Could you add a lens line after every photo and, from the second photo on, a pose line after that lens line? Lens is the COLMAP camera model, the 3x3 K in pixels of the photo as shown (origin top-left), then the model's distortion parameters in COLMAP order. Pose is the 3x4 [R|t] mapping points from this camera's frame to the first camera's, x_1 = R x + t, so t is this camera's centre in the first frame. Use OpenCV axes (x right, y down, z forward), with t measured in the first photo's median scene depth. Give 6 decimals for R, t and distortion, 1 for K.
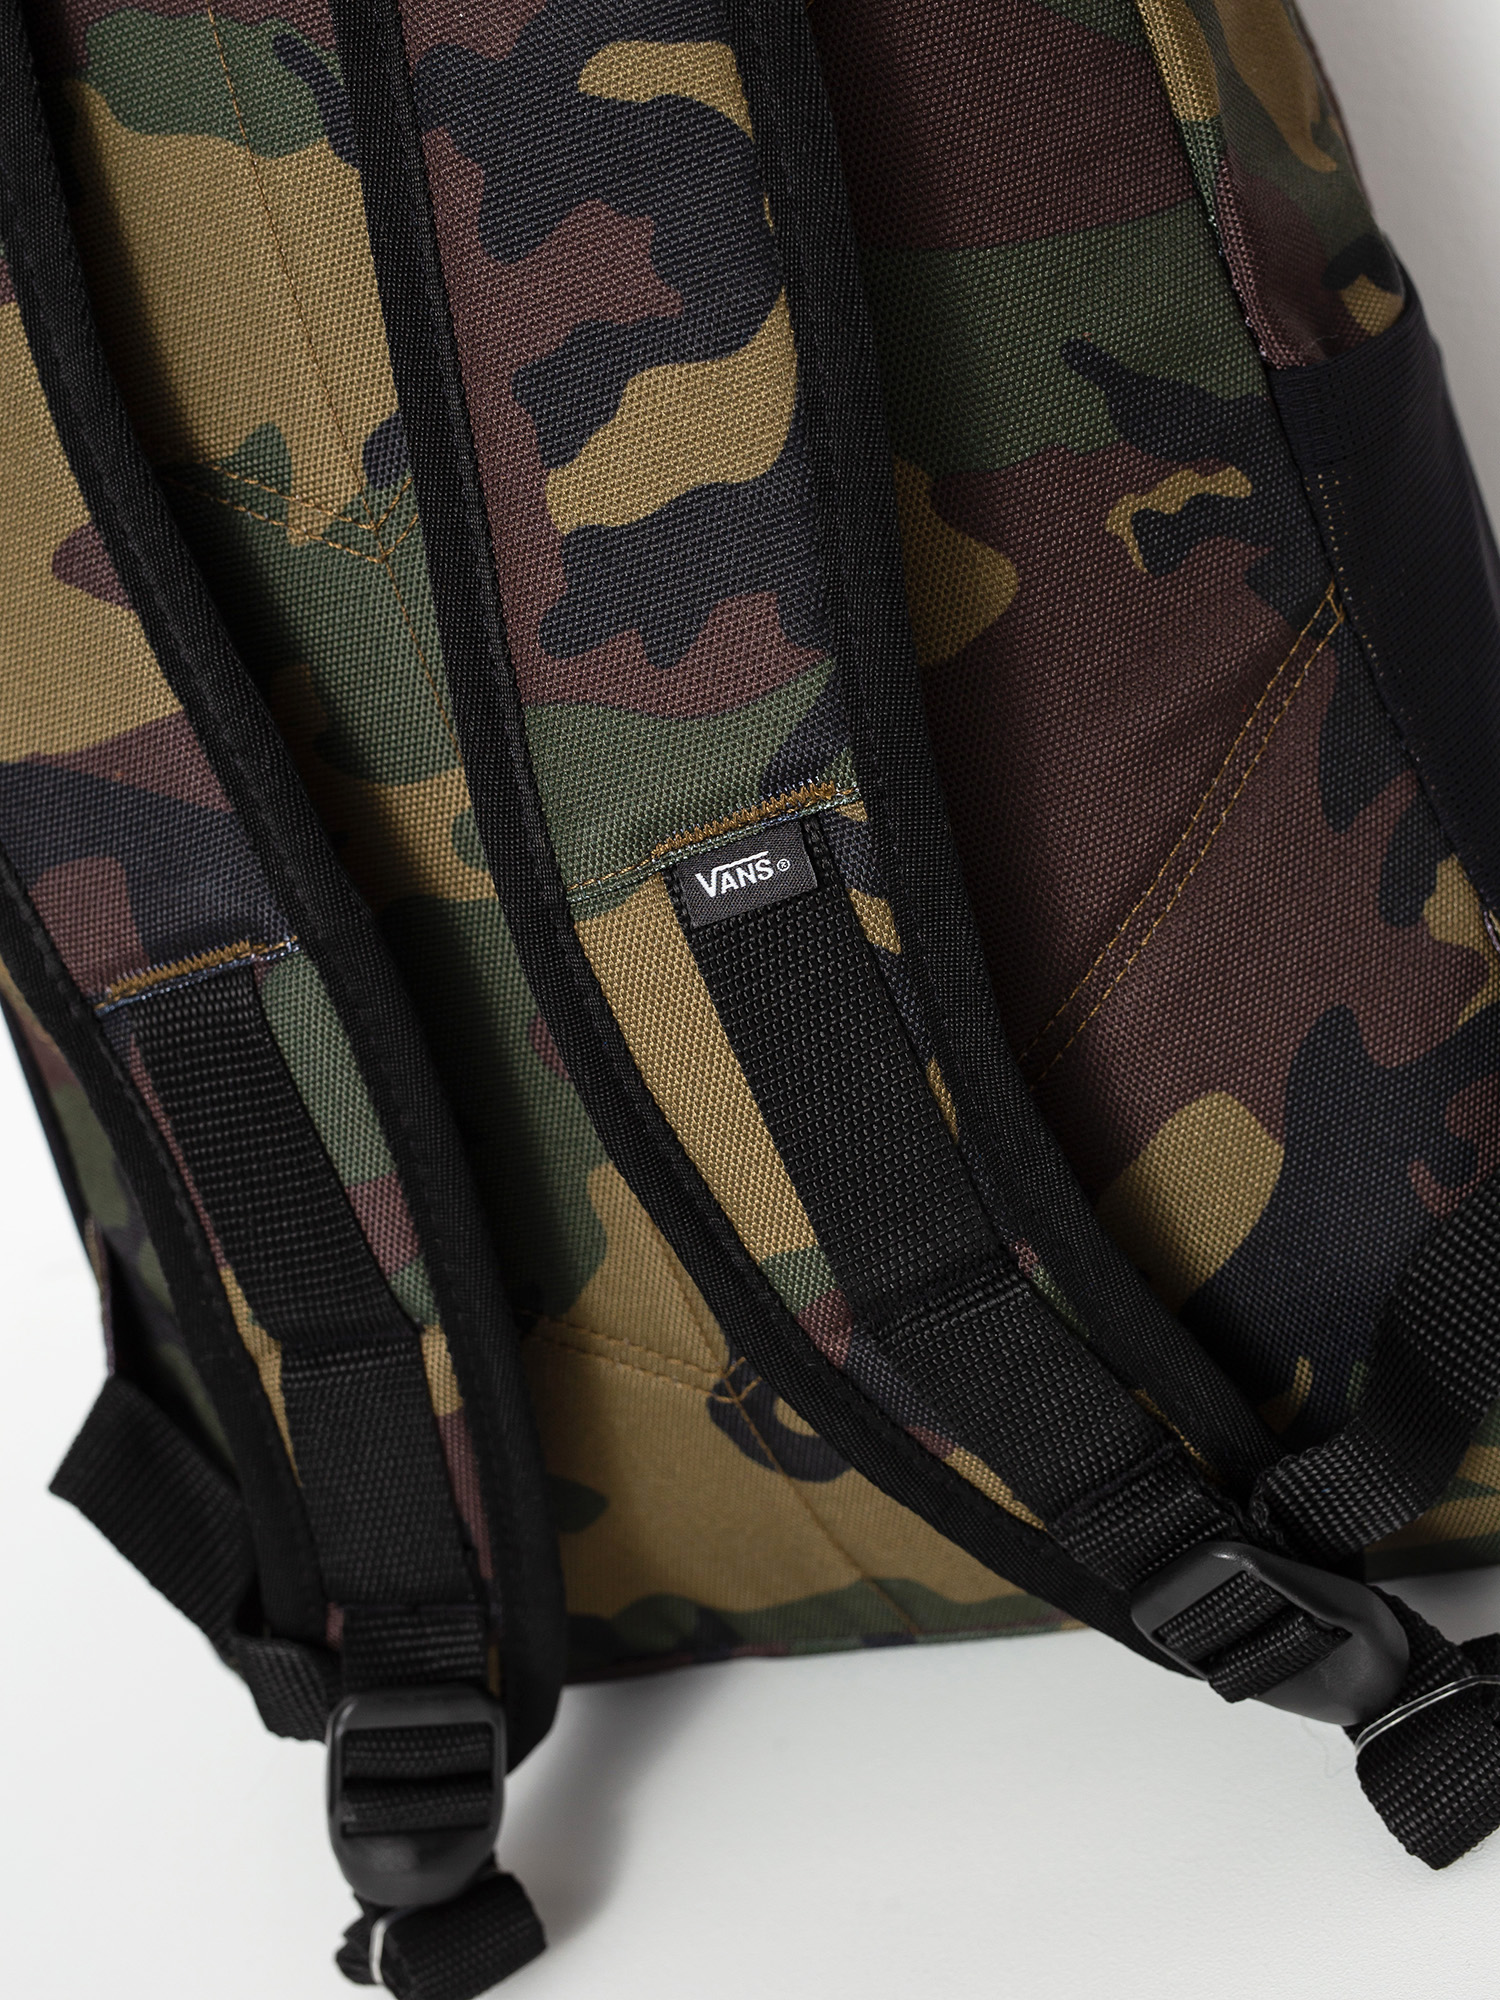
lens RADIAL K [[3329.2, 0, 750.0], [0, 3329.2, 1000.0], [0, 0, 1]] dist [-0.054747, -0.161266]
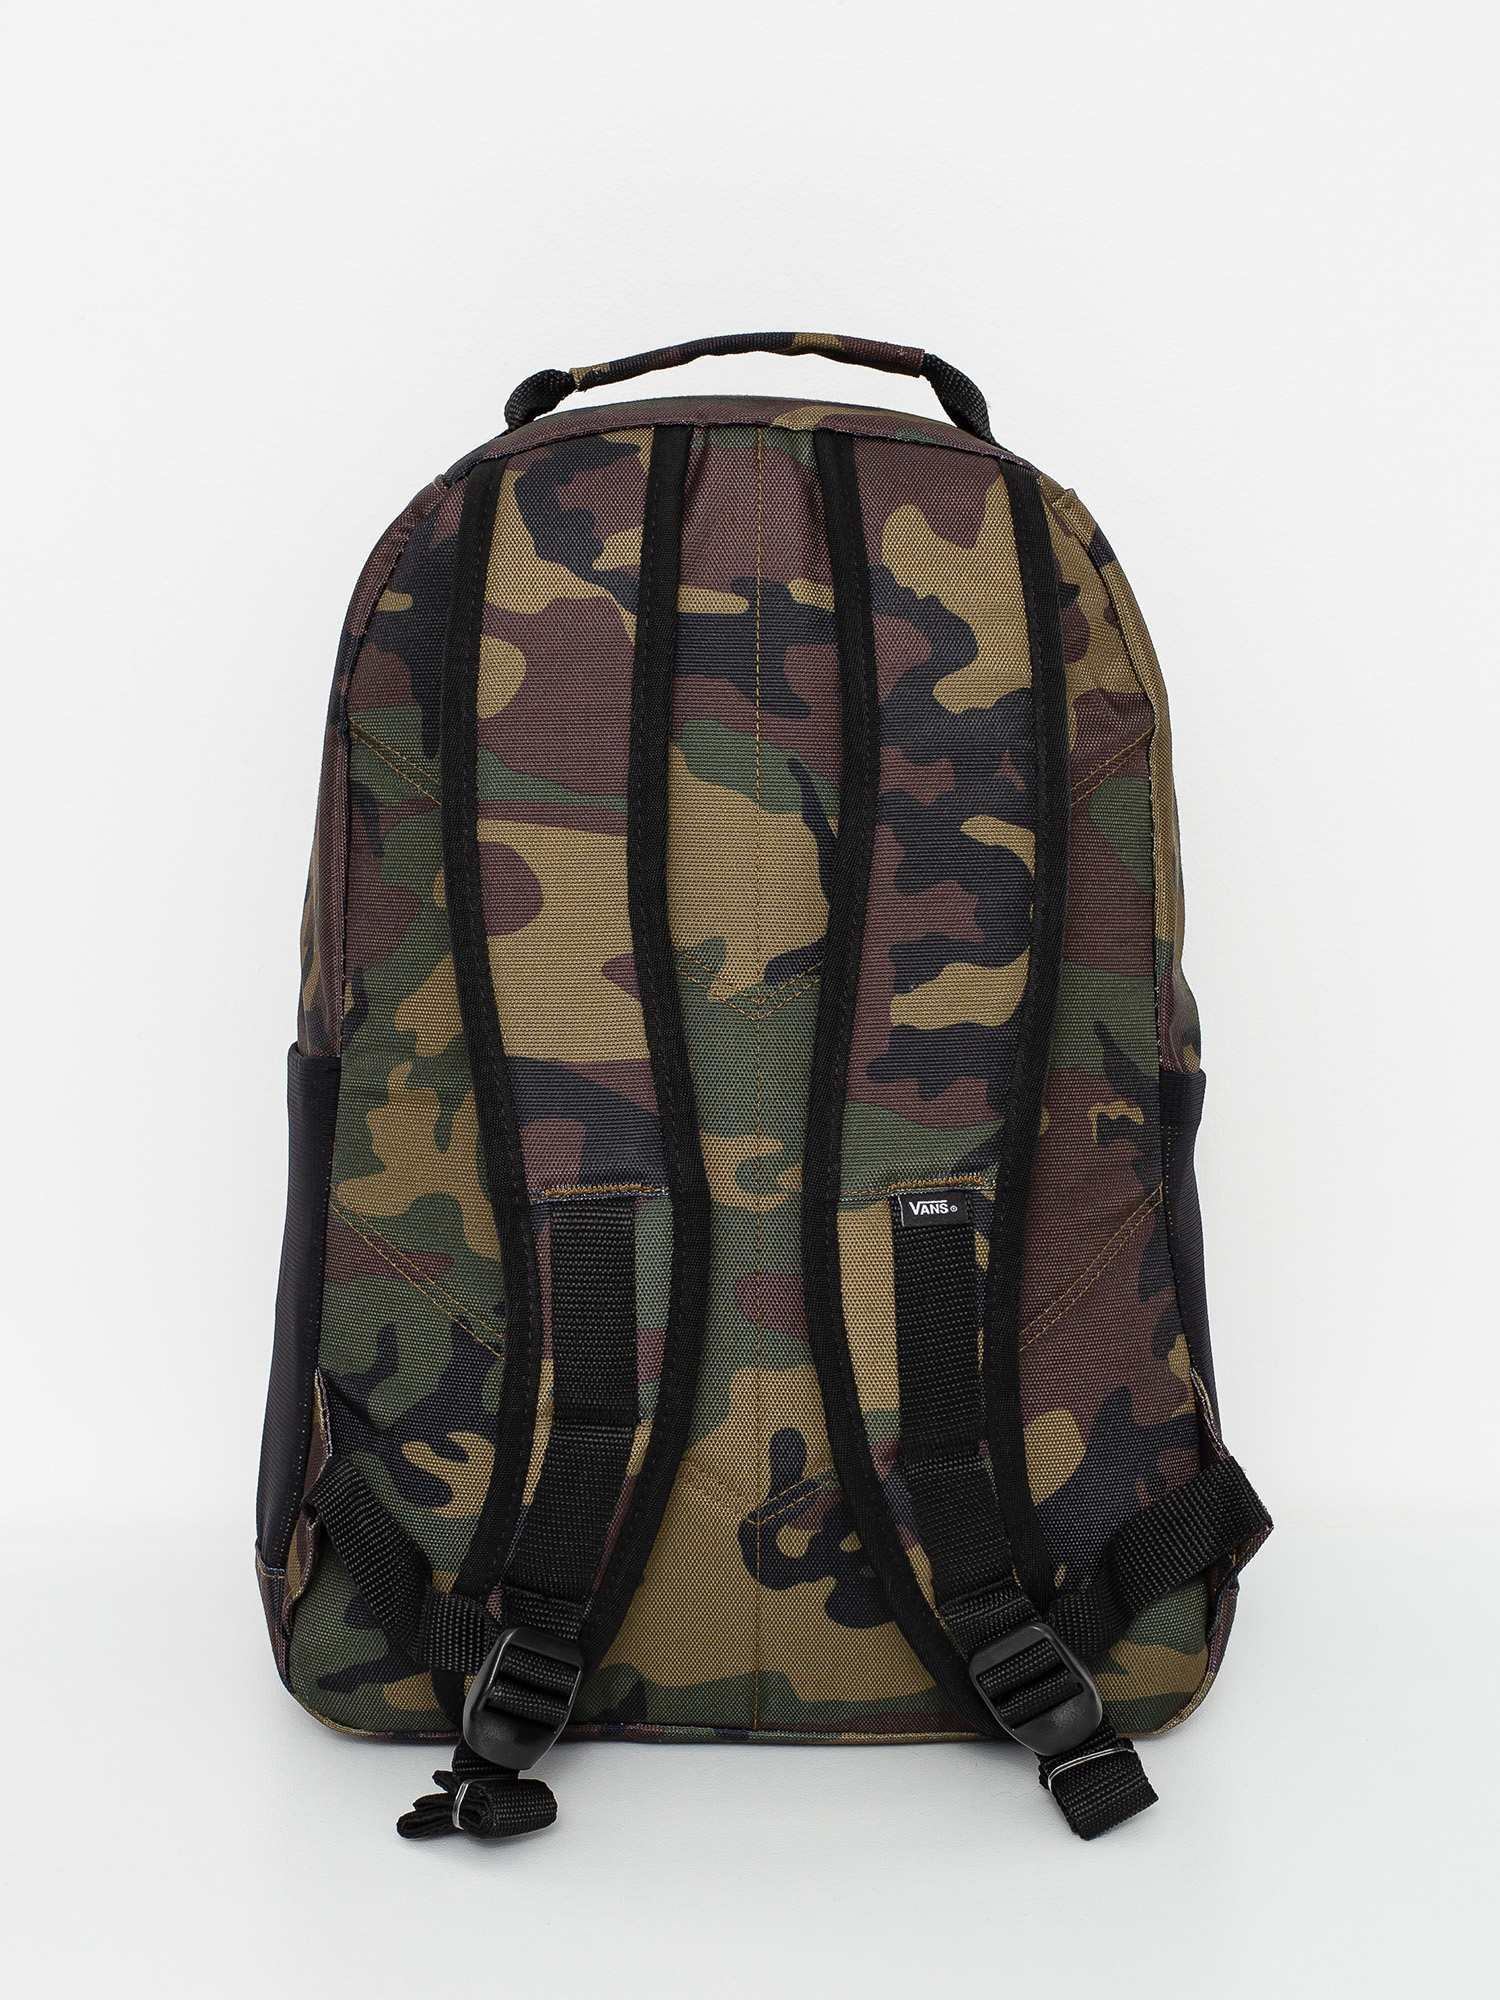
lens RADIAL K [[3329.2, 0, 750.0], [0, 3329.2, 1000.0], [0, 0, 1]] dist [-0.054747, -0.161266]
pose [[0.919236, 0.307147, 0.246303, -0.640360], [-0.226949, 0.924590, -0.305987, 0.488998], [-0.321712, 0.225376, 0.919623, -0.859273]]
